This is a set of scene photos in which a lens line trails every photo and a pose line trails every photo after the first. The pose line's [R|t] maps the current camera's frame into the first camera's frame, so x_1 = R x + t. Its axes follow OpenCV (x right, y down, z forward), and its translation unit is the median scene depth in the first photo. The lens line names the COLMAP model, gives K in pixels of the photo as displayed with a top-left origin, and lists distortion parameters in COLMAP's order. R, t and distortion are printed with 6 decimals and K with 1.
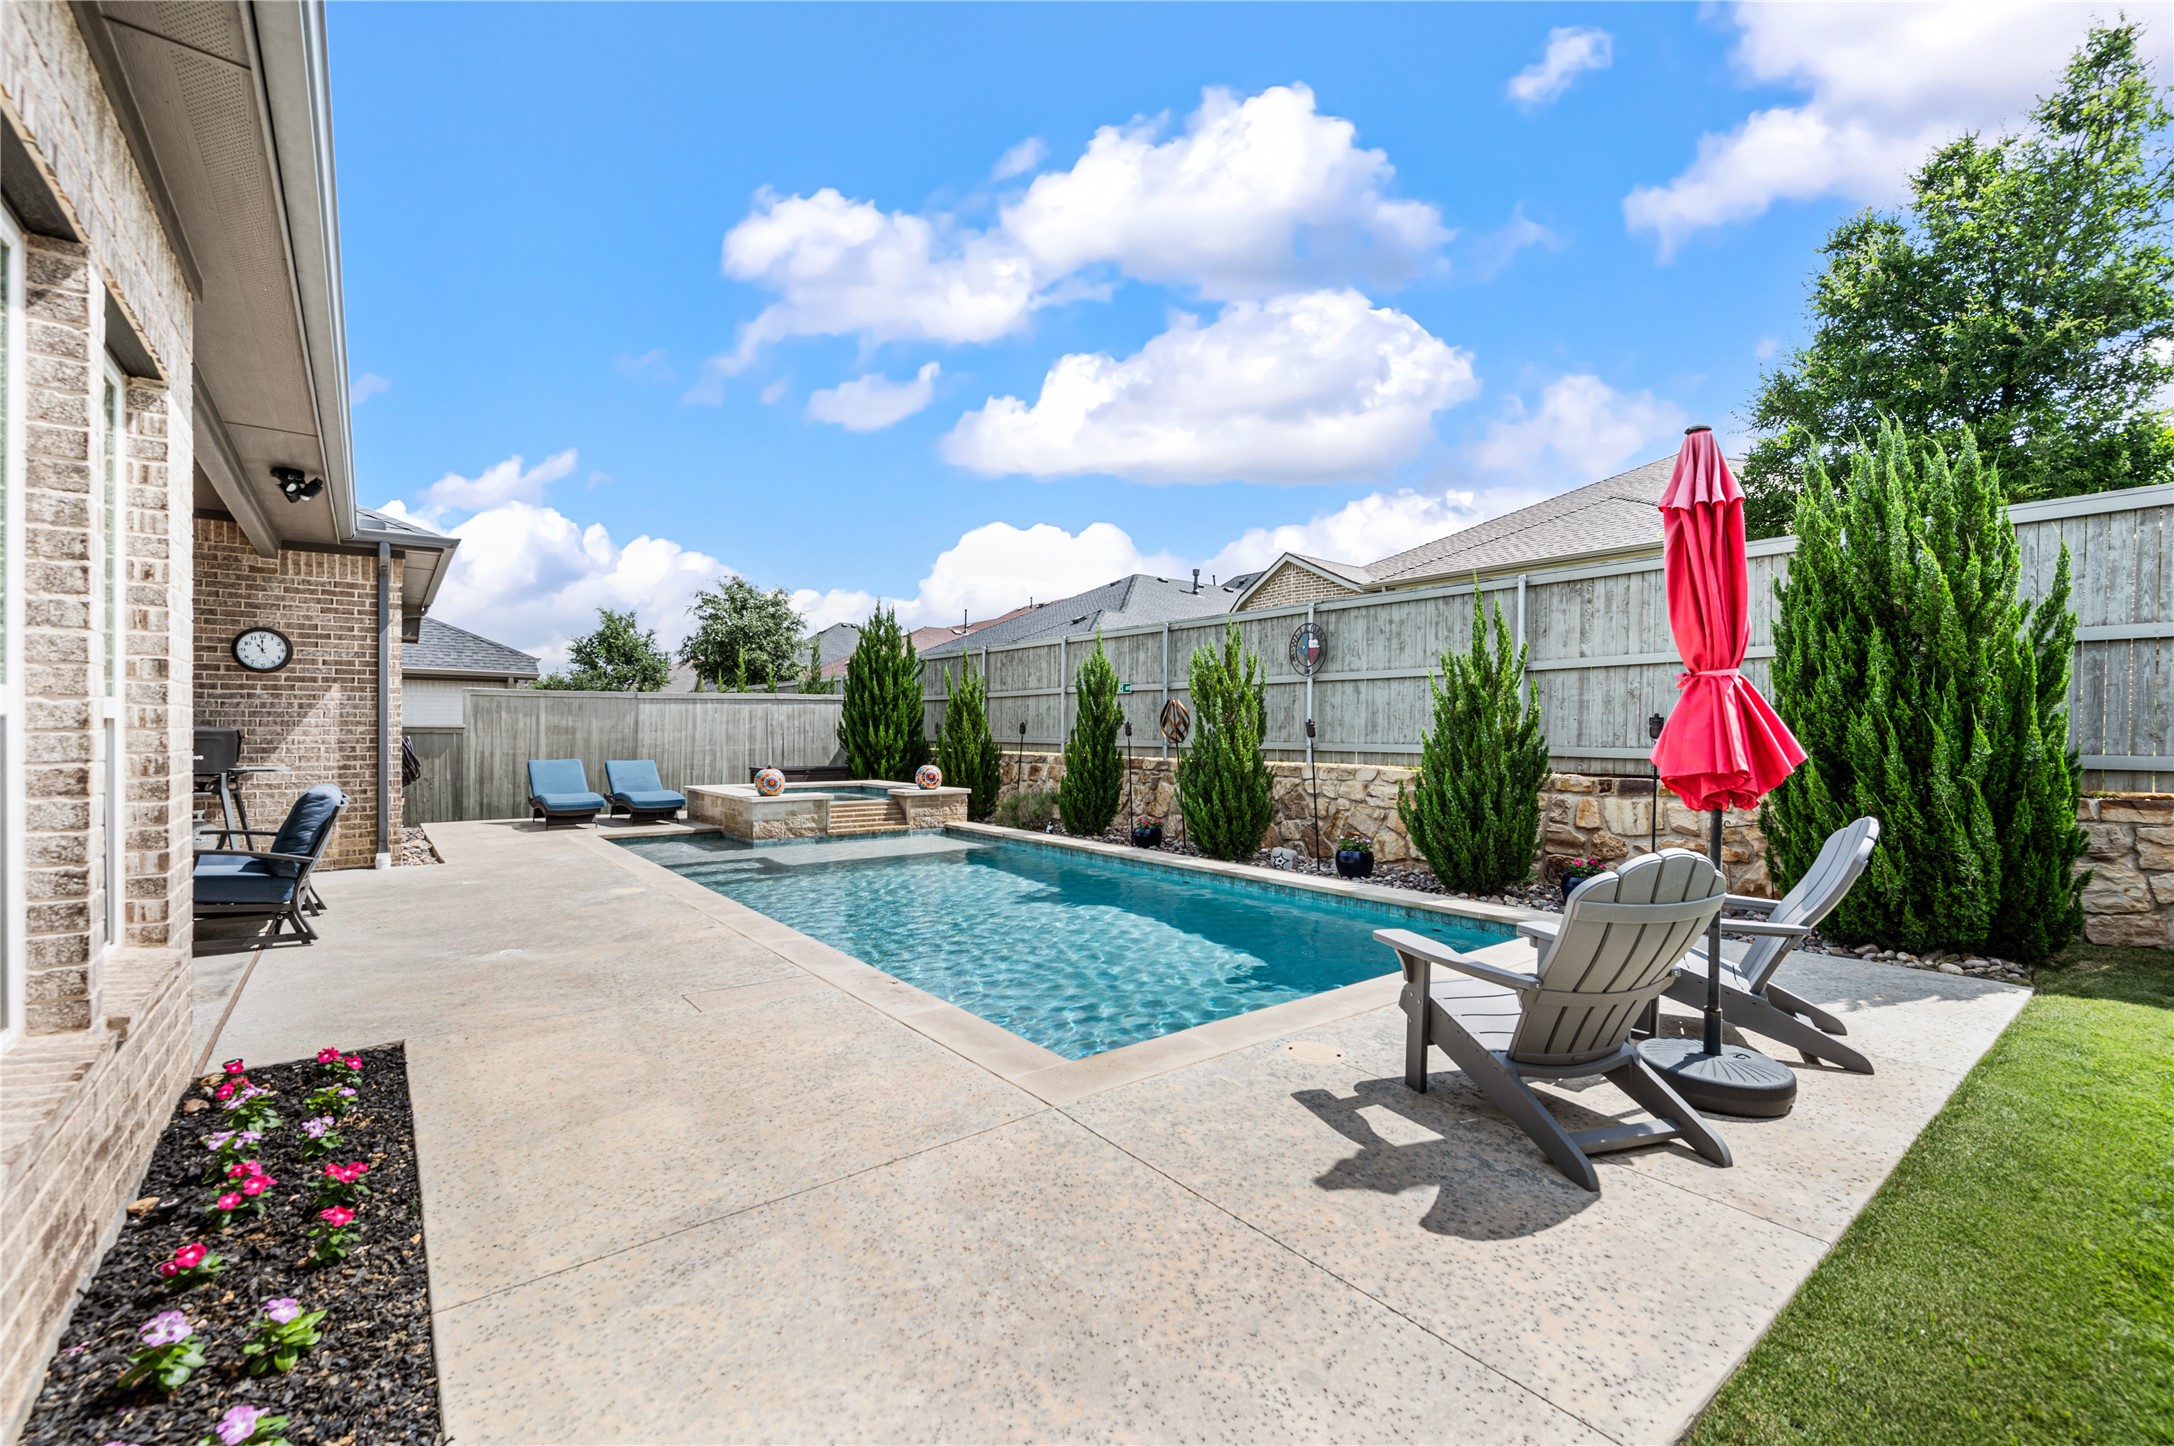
lens RADIAL K [[952.0, 0, 1090.5], [0, 952.0, 739.8], [0, 0, 1]] dist [0.012286, 0.000214]
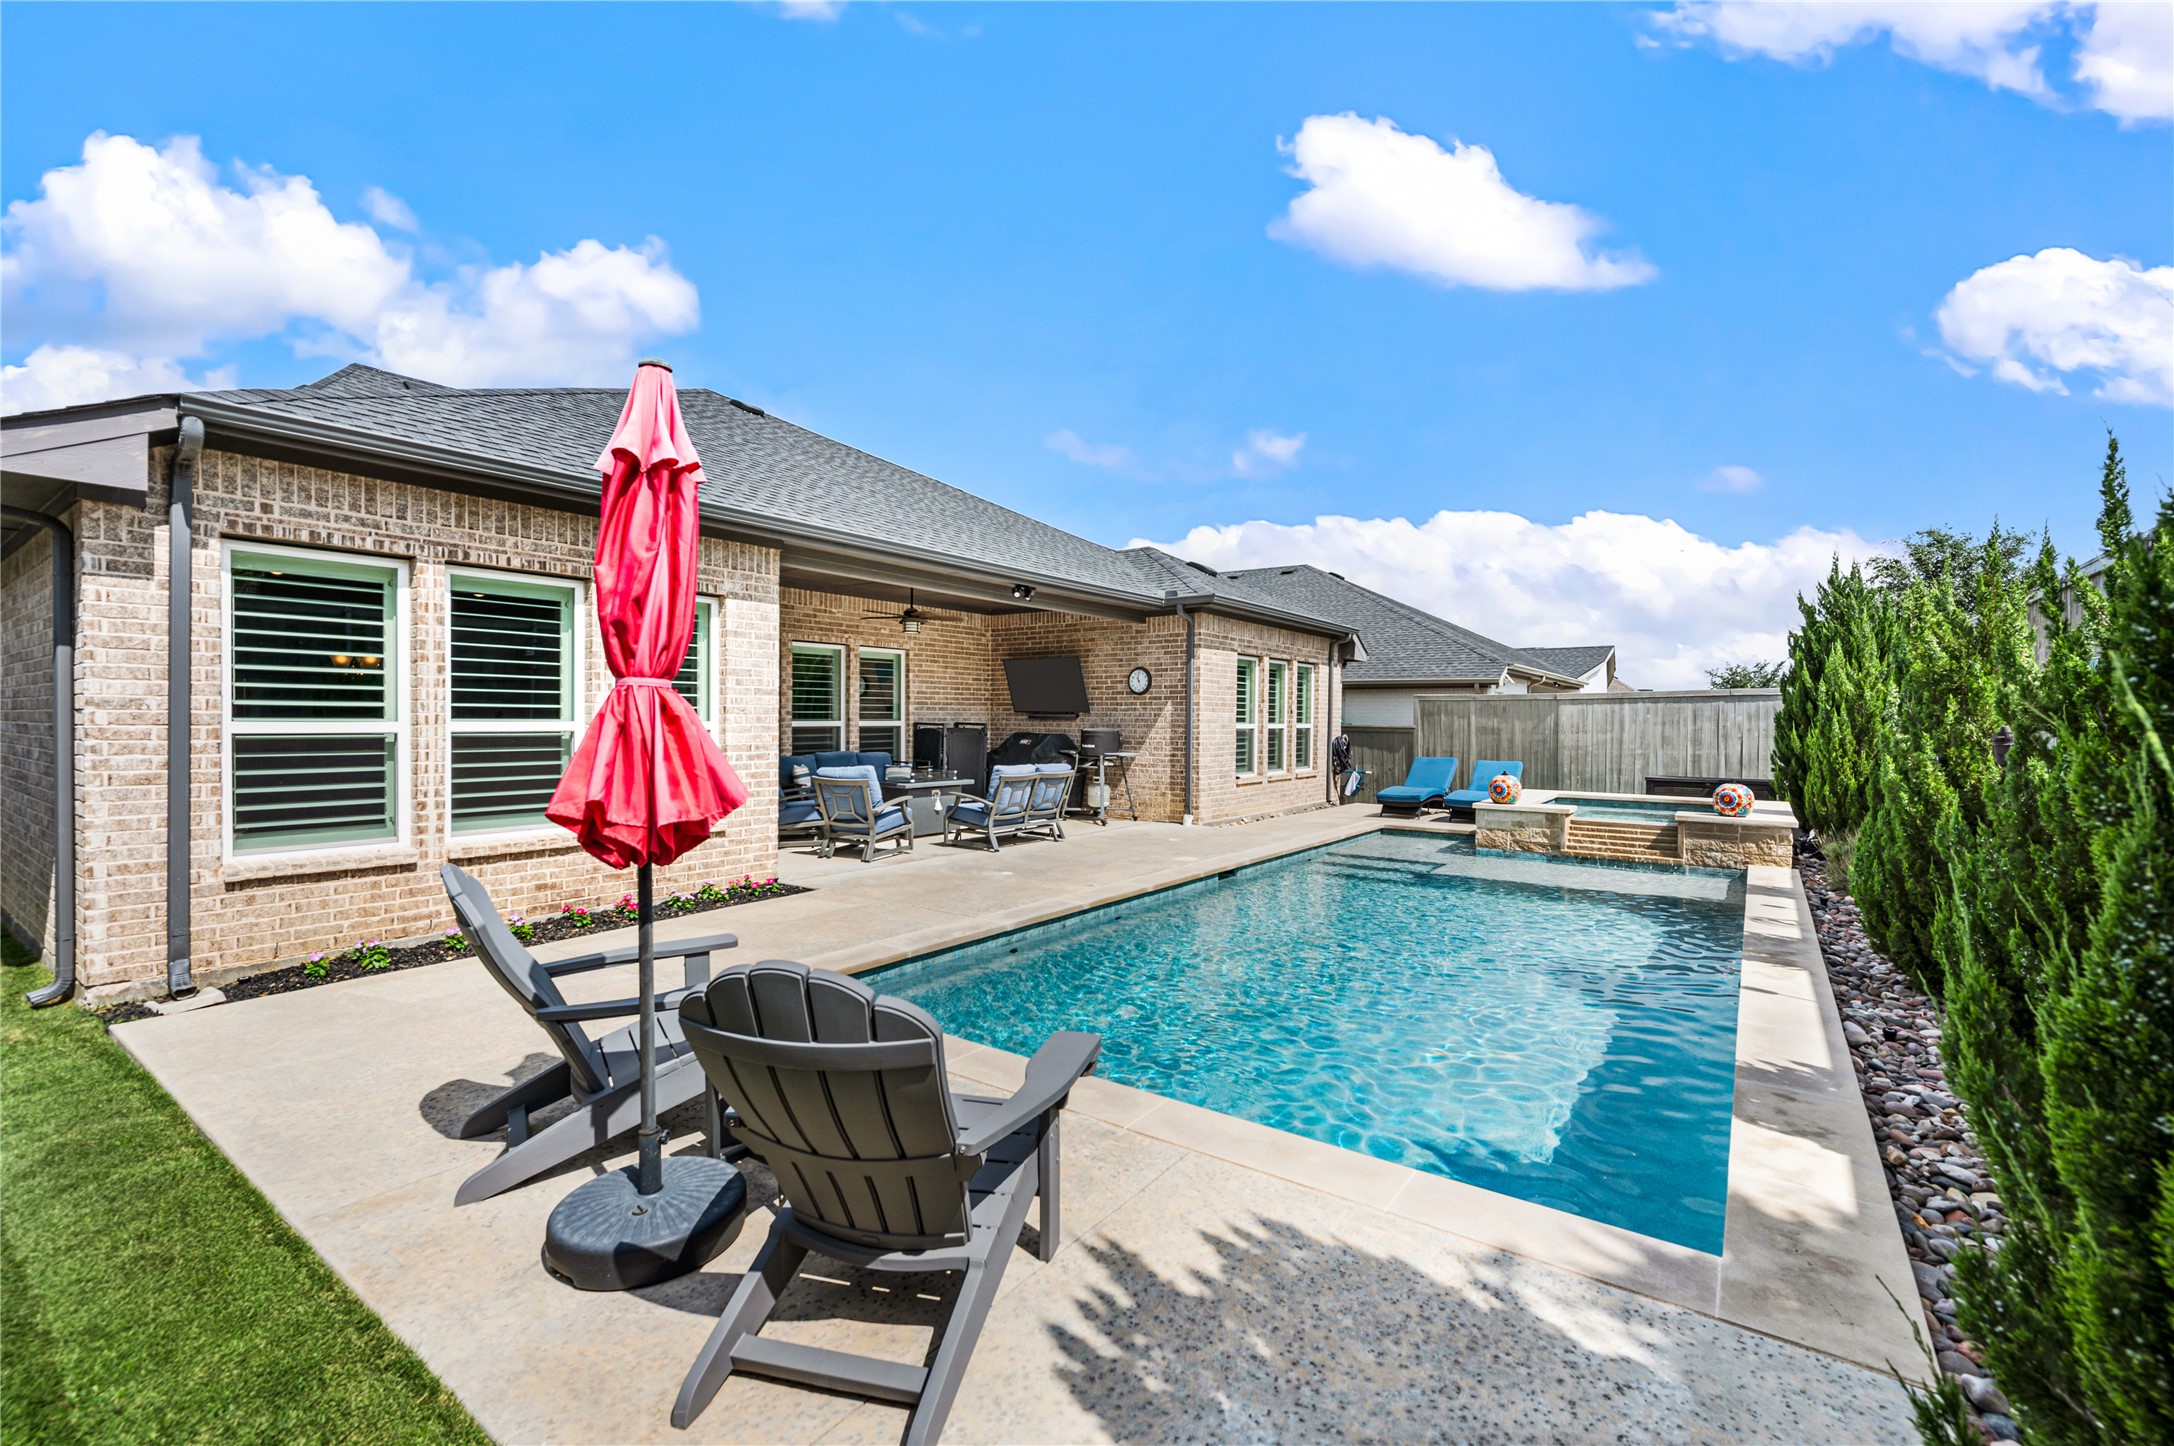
lens RADIAL K [[952.0, 0, 1090.5], [0, 952.0, 739.8], [0, 0, 1]] dist [0.012286, 0.000214]
pose [[0.237110, 0.016754, -0.971338, 0.476314], [-0.015099, 0.999794, 0.013559, -0.010398], [0.971365, 0.011451, 0.237315, 0.379582]]
